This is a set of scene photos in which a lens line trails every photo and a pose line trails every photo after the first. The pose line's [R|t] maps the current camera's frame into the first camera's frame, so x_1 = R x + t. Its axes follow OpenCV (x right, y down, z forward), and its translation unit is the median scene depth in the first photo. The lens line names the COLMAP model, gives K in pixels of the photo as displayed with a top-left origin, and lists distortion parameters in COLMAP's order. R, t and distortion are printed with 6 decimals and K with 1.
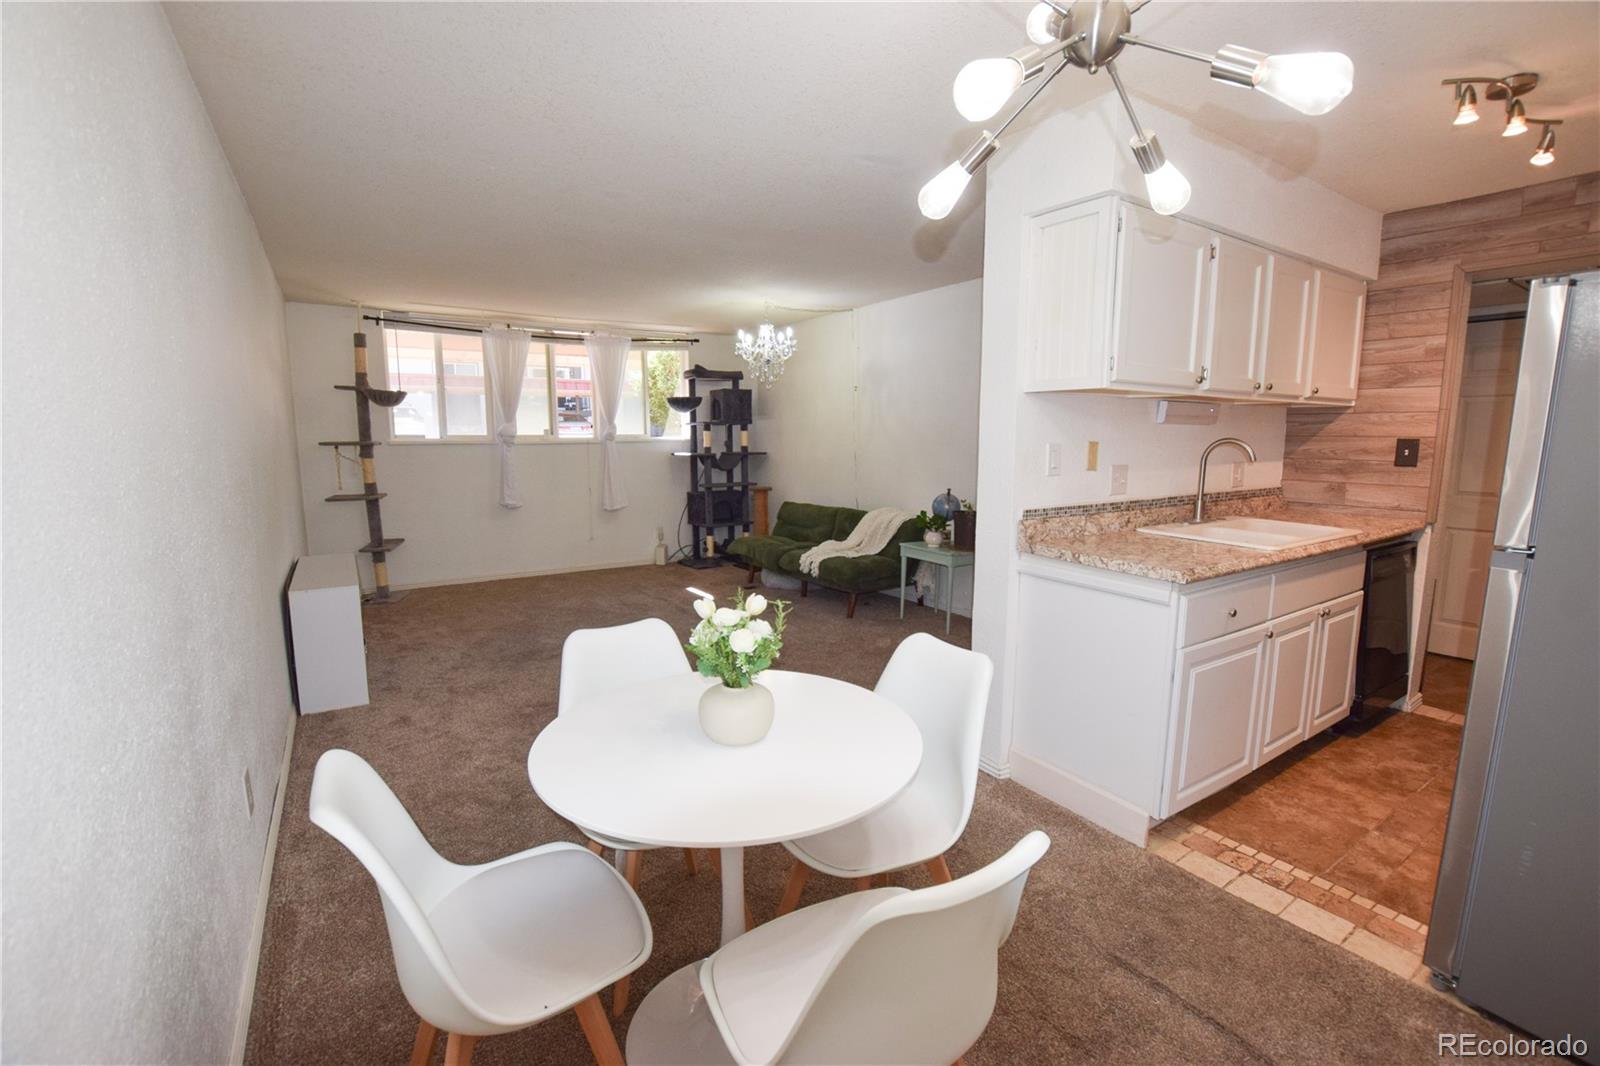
lens RADIAL K [[712.1, 0, 797.9], [0, 712.1, 528.1], [0, 0, 1]] dist [-0.029506, 0.002986]
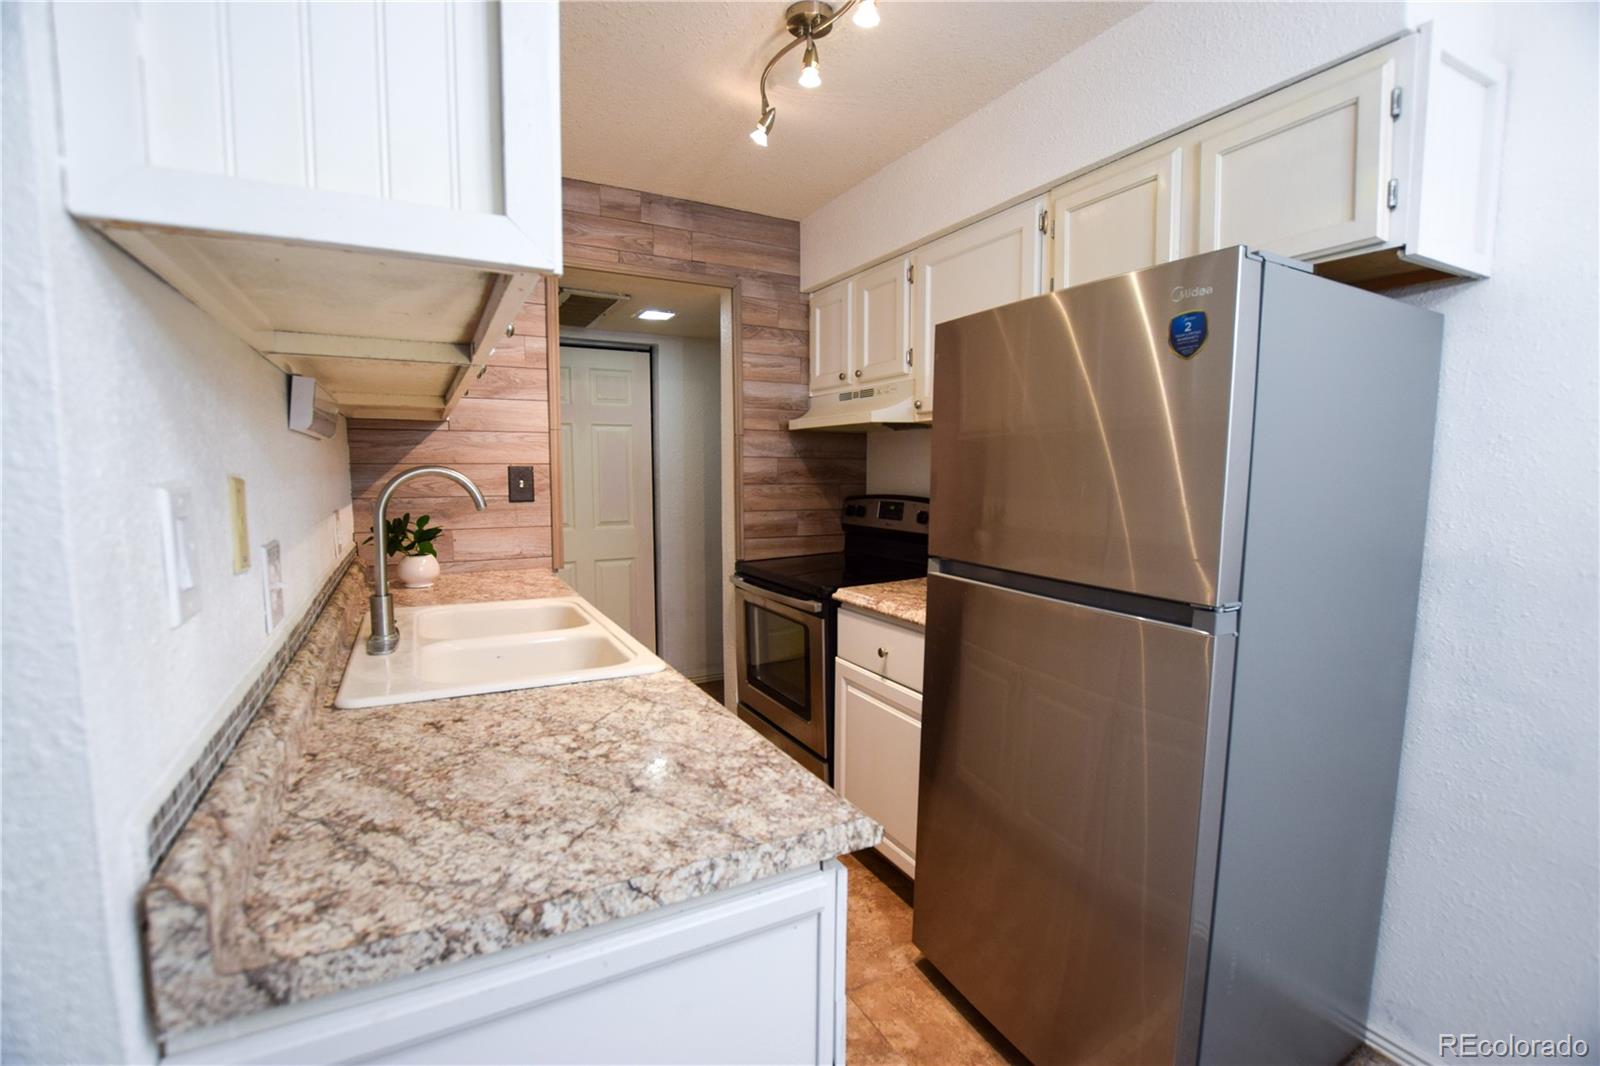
lens RADIAL K [[712.1, 0, 805.5], [0, 712.1, 533.2], [0, 0, 1]] dist [-0.029506, 0.002986]
pose [[0.079182, -0.091033, 0.992695, 0.054656], [0.126627, 0.988673, 0.080564, -0.037262], [-0.988785, 0.119323, 0.089812, 0.298611]]
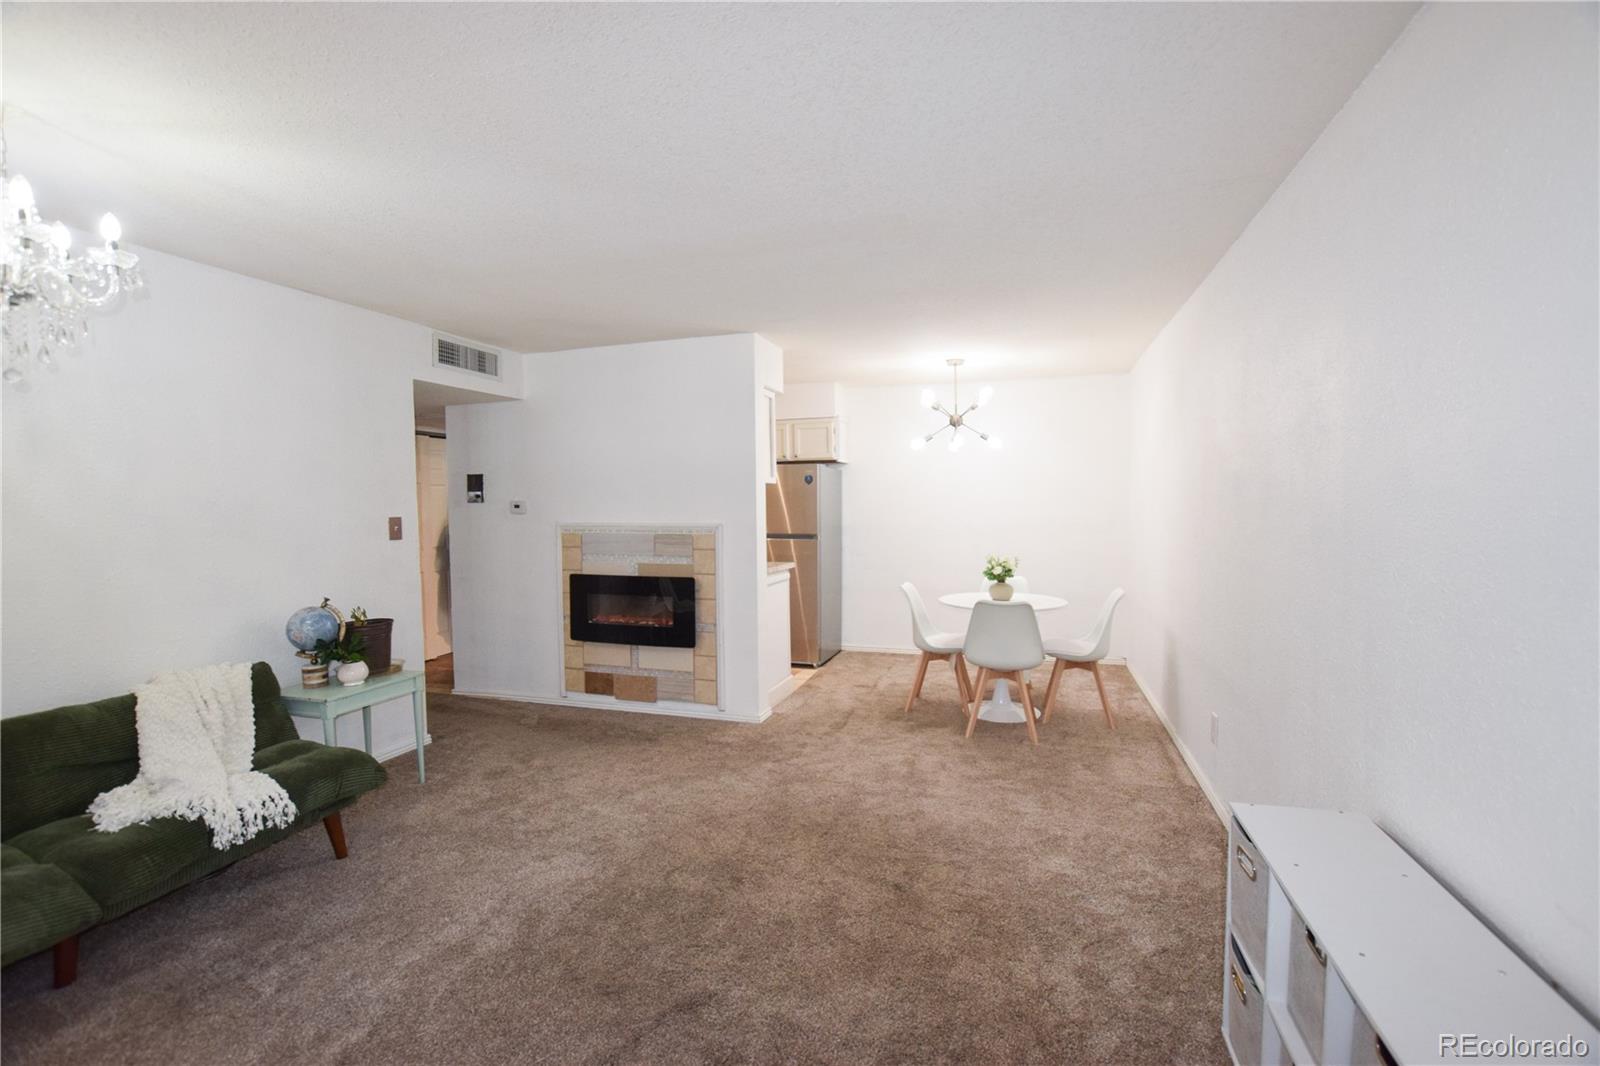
lens RADIAL K [[712.1, 0, 802.9], [0, 712.1, 533.7], [0, 0, 1]] dist [-0.029506, 0.002986]
pose [[-0.640705, -0.025563, 0.767362, -0.399538], [0.115305, 0.984907, 0.129083, -0.102966], [-0.759080, 0.171185, -0.628087, 0.750620]]
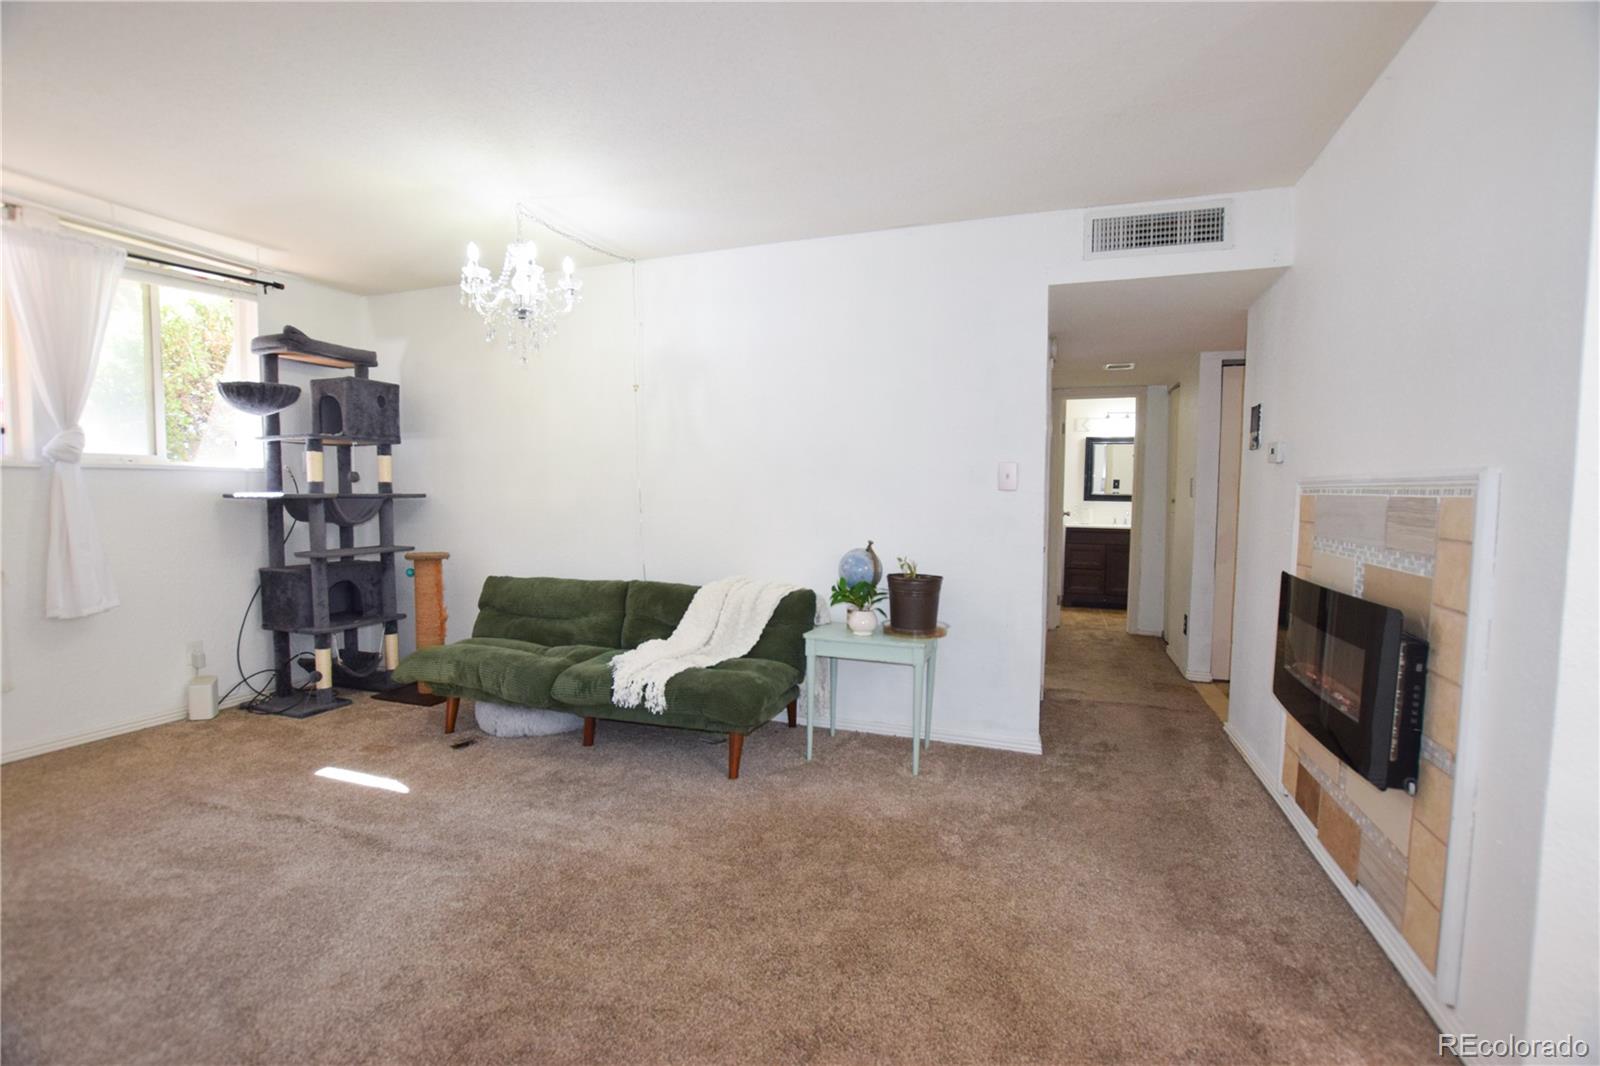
lens RADIAL K [[712.1, 0, 803.8], [0, 712.1, 533.4], [0, 0, 1]] dist [-0.029506, 0.002986]
pose [[0.794558, -0.023887, 0.606719, -0.157506], [0.070044, 0.996161, -0.052509, -0.022750], [-0.603135, 0.084218, 0.793180, 0.371925]]
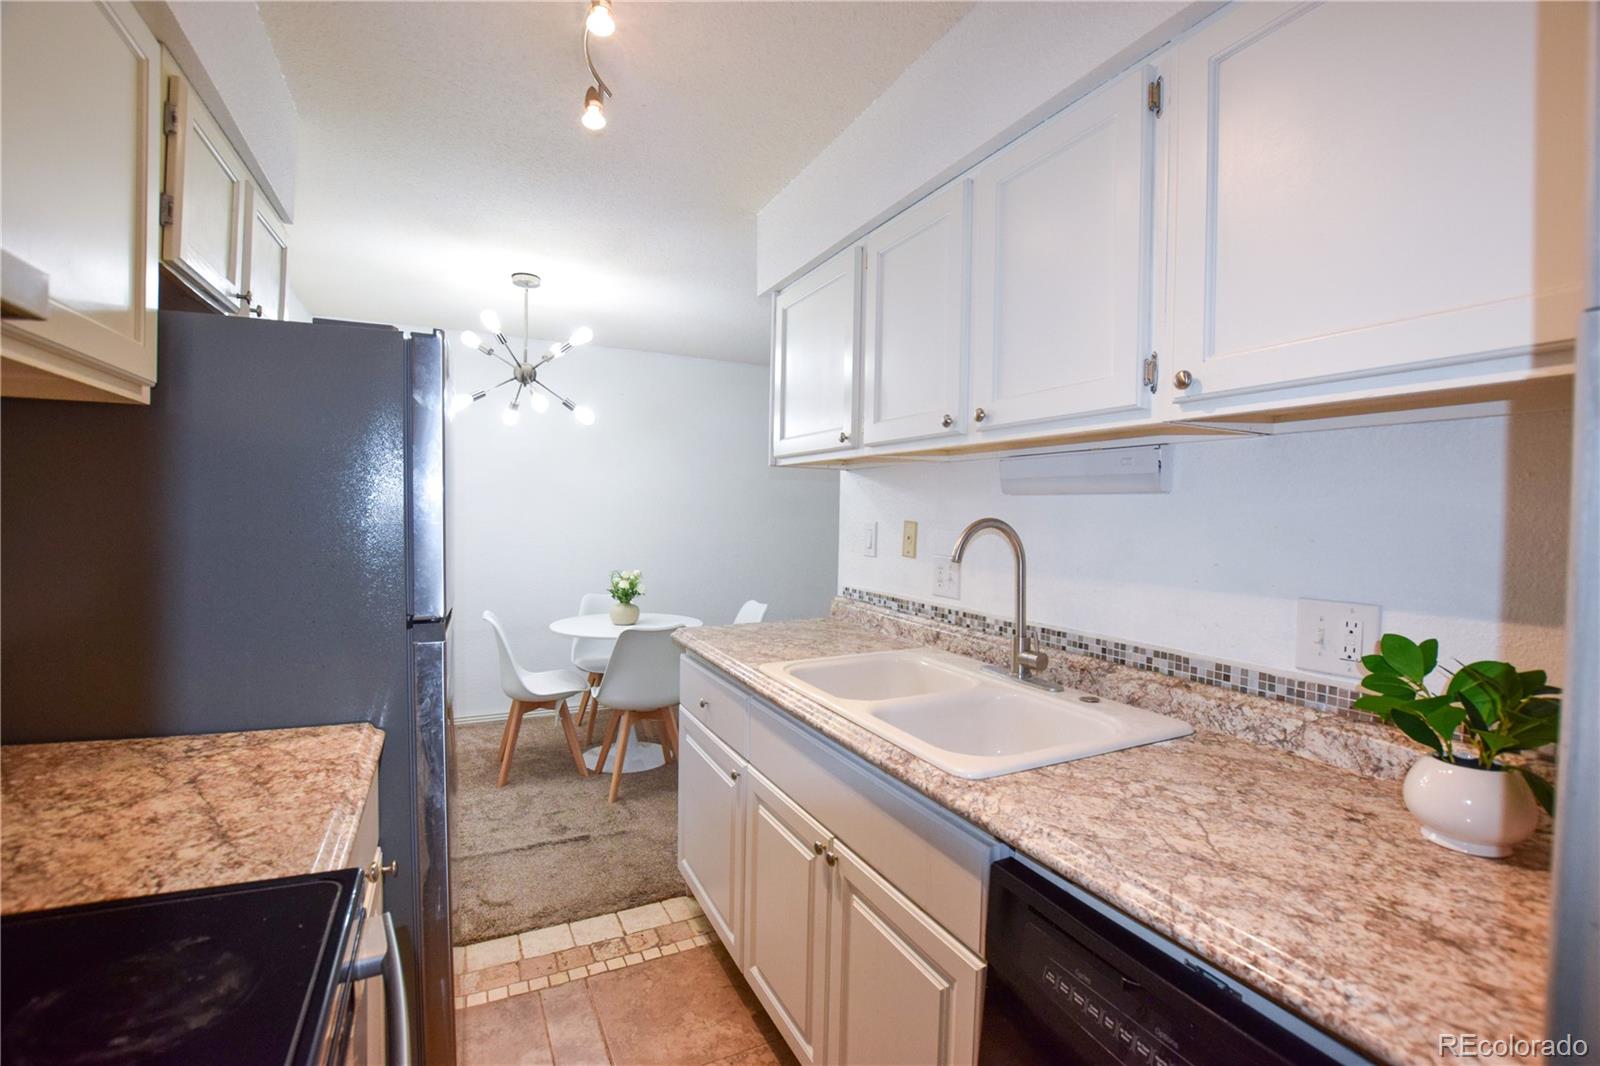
lens RADIAL K [[712.1, 0, 803.8], [0, 712.1, 537.5], [0, 0, 1]] dist [-0.029506, 0.002986]
pose [[-0.131576, 0.018572, -0.991132, 0.370597], [-0.156592, 0.986882, 0.039281, -0.035262], [0.978860, 0.160371, -0.126942, 0.298920]]
